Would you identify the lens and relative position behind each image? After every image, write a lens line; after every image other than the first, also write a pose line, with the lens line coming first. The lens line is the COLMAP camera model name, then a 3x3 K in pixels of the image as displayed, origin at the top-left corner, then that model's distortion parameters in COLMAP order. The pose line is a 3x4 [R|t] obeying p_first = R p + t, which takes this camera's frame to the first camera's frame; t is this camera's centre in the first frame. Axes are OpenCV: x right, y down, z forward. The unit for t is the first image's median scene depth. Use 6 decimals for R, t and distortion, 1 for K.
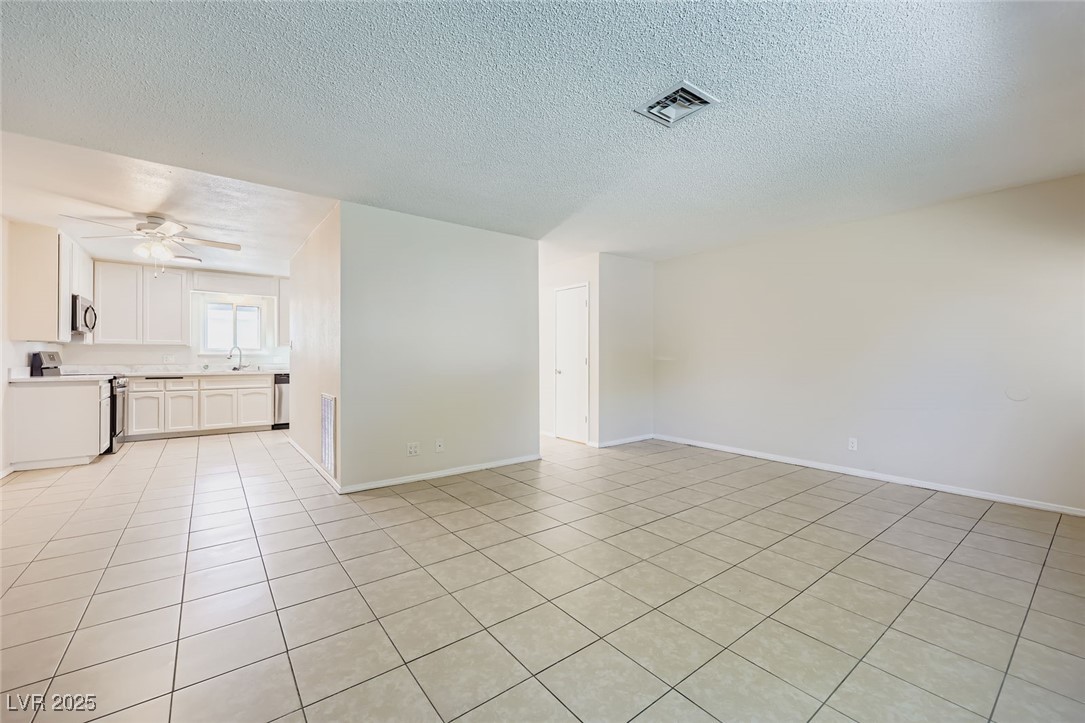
lens RADIAL K [[440.6, 0, 540.3], [0, 440.6, 354.2], [0, 0, 1]] dist [-0.002588, 0.001399]
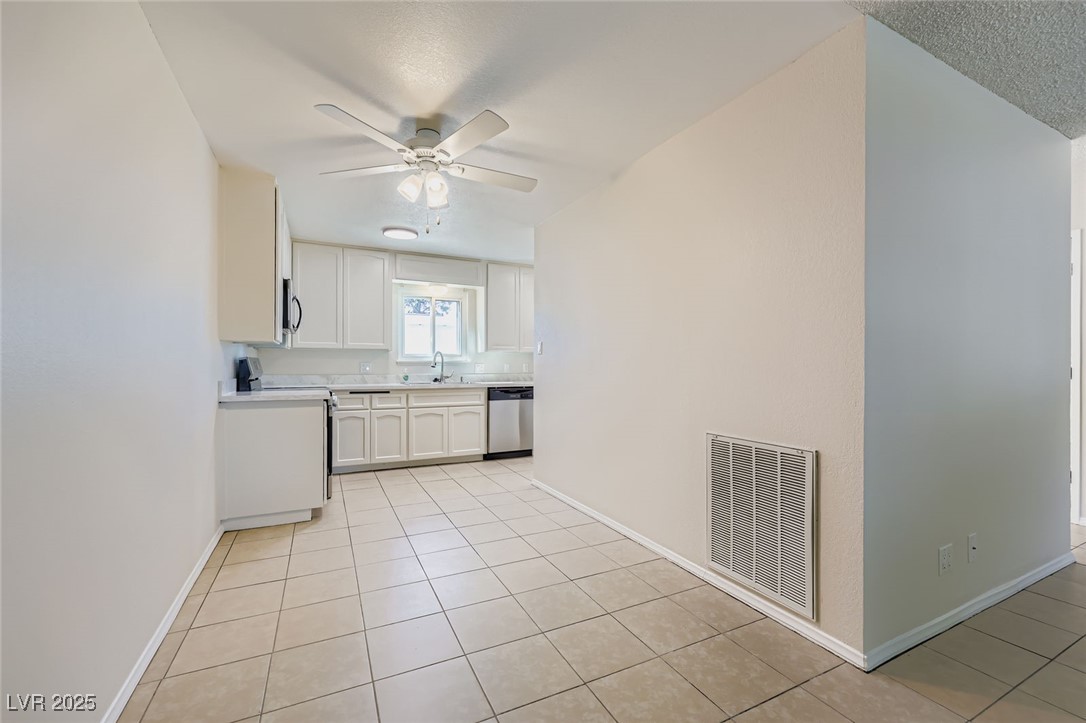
lens RADIAL K [[441.0, 0, 538.5], [0, 441.0, 364.9], [0, 0, 1]] dist [-0.002588, 0.001399]
pose [[0.982475, 0.002742, -0.186375, -0.409633], [-0.001624, 0.999980, 0.006153, 0.001151], [0.186388, -0.005742, 0.982459, 0.291990]]
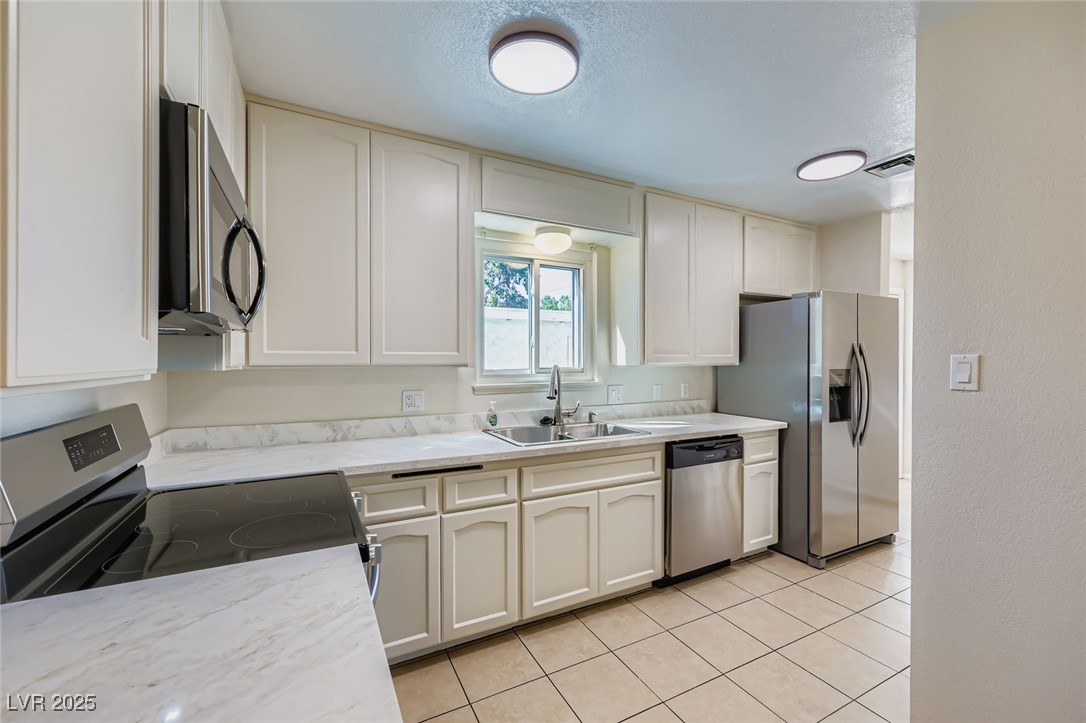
lens RADIAL K [[441.0, 0, 539.8], [0, 441.0, 361.6], [0, 0, 1]] dist [-0.002588, 0.001399]
pose [[0.985390, 0.001917, -0.170300, -0.703280], [-0.000119, 0.999944, 0.010569, -0.027695], [0.170311, -0.010394, 0.985336, 0.674804]]
